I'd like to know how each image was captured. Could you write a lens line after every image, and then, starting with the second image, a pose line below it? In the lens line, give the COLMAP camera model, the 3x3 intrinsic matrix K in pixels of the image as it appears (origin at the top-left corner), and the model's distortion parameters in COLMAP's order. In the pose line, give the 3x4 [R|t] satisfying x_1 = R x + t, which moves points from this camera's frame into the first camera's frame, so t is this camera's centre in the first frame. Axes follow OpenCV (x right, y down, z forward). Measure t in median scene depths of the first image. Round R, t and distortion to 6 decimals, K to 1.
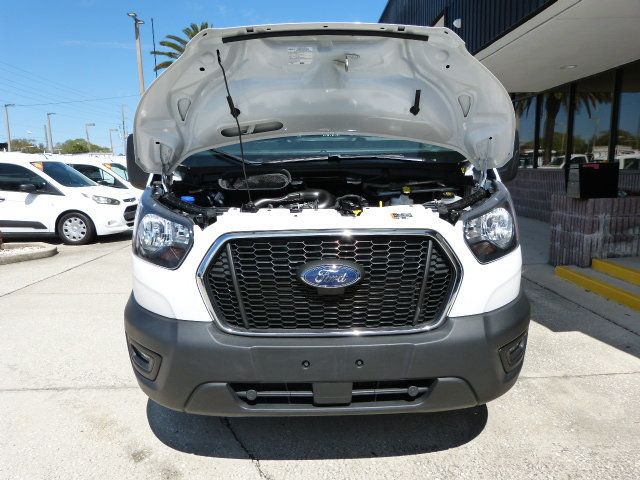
lens RADIAL K [[477.1, 0, 321.7], [0, 477.1, 241.6], [0, 0, 1]] dist [-0.031946, 0.026145]
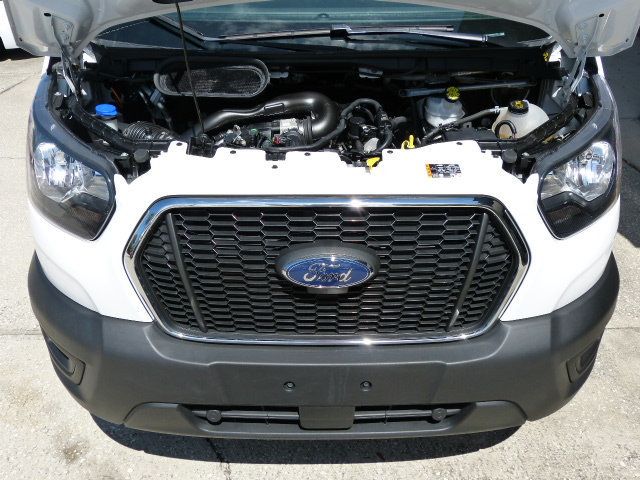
lens RADIAL K [[617.7, 0, 318.1], [0, 617.7, 237.7], [0, 0, 1]] dist [-0.010873, 0.000000]
pose [[0.999803, 0.019694, -0.002378, 0.005669], [-0.017882, 0.946663, 0.321729, -0.204583], [0.008588, -0.321623, 0.946829, 0.178606]]
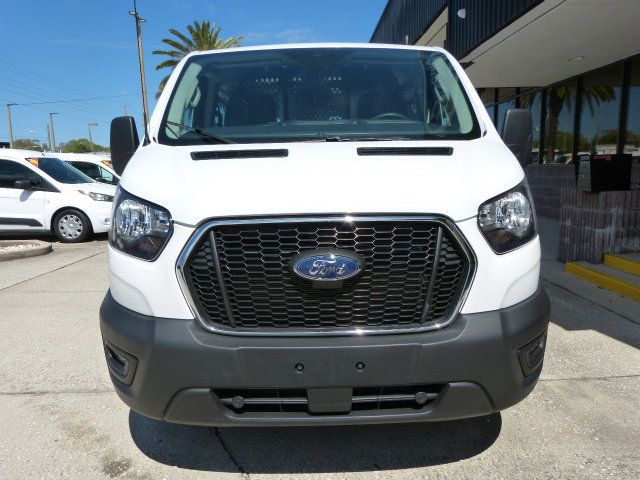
lens RADIAL K [[477.1, 0, 322.9], [0, 477.1, 238.4], [0, 0, 1]] dist [-0.031946, 0.026145]
pose [[0.999990, -0.002539, -0.003687, 0.011985], [0.002519, 0.999982, -0.005380, 0.019831], [0.003700, 0.005370, 0.999979, 0.099646]]
